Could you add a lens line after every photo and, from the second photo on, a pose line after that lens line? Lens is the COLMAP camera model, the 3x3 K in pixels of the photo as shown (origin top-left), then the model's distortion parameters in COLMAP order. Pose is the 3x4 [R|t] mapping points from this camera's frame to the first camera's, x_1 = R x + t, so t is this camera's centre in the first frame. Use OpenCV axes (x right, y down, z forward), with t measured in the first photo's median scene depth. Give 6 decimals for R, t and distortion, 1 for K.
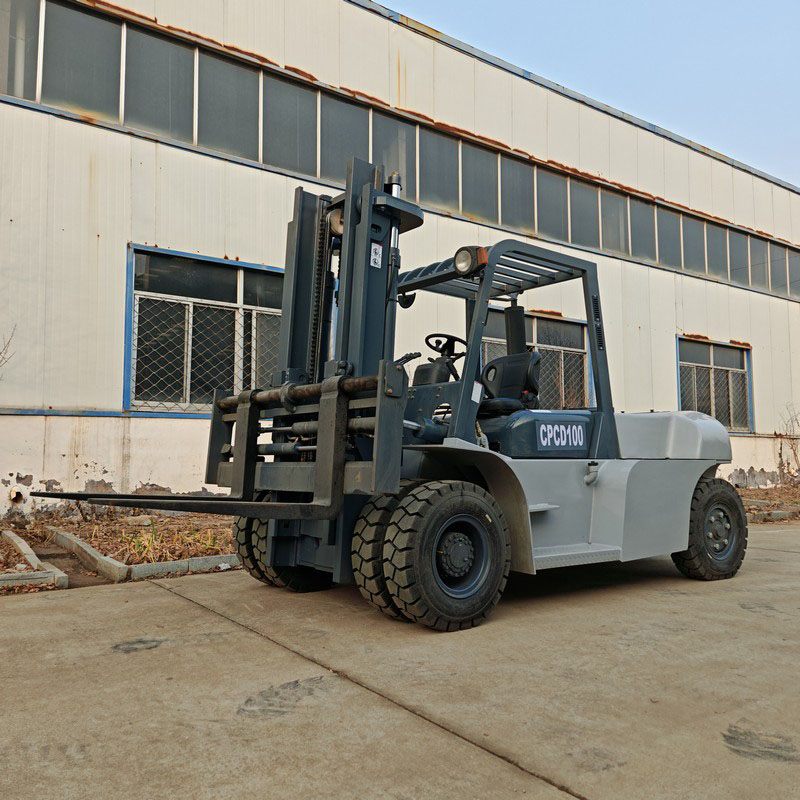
lens RADIAL K [[738.2, 0, 395.0], [0, 738.2, 387.4], [0, 0, 1]] dist [0.043147, 0.000000]
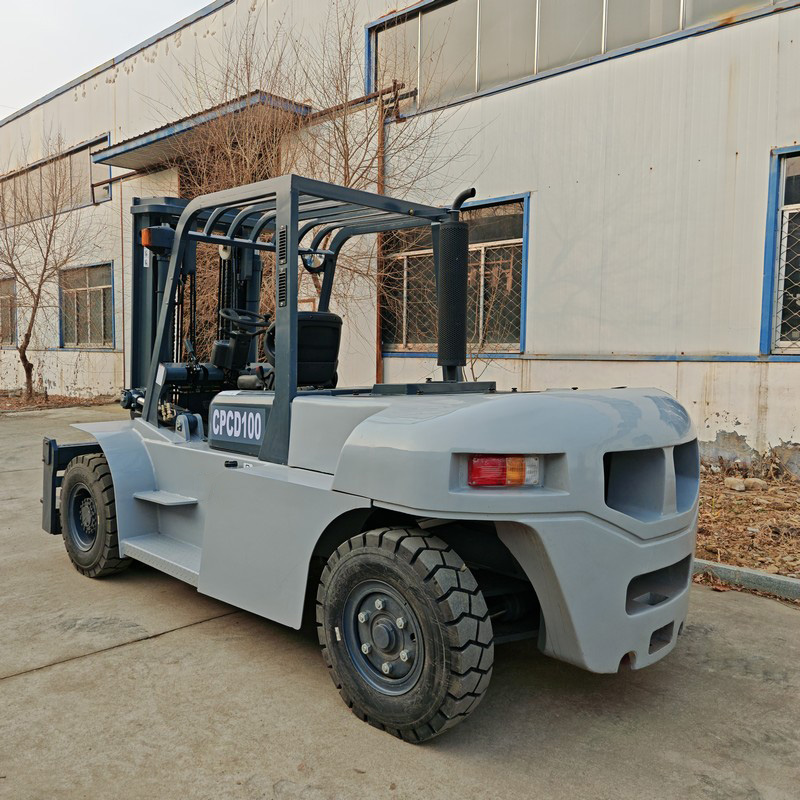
lens RADIAL K [[738.2, 0, 401.2], [0, 738.2, 393.3], [0, 0, 1]] dist [0.043147, 0.000000]
pose [[0.165443, 0.056167, -0.984619, 0.643883], [0.083670, 0.993978, 0.070759, -0.030284], [0.982664, -0.094090, 0.159748, 0.693436]]
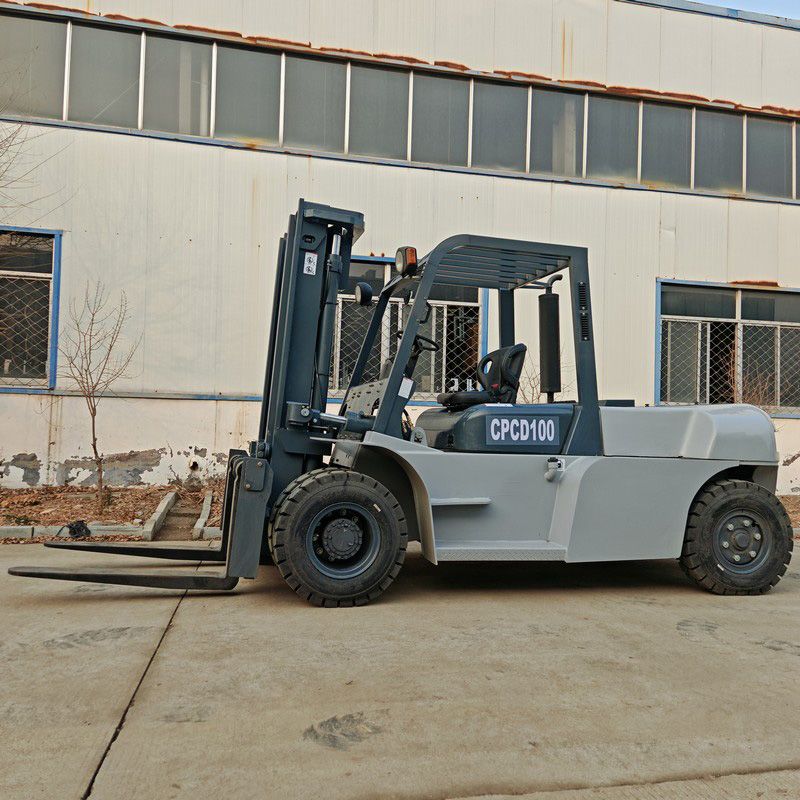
lens RADIAL K [[738.2, 0, 398.0], [0, 738.2, 398.2], [0, 0, 1]] dist [0.043147, 0.000000]
pose [[0.911913, 0.005507, -0.410346, 0.427526], [0.012936, 0.999027, 0.042156, -0.018505], [0.410179, -0.043751, 0.910955, 0.035473]]
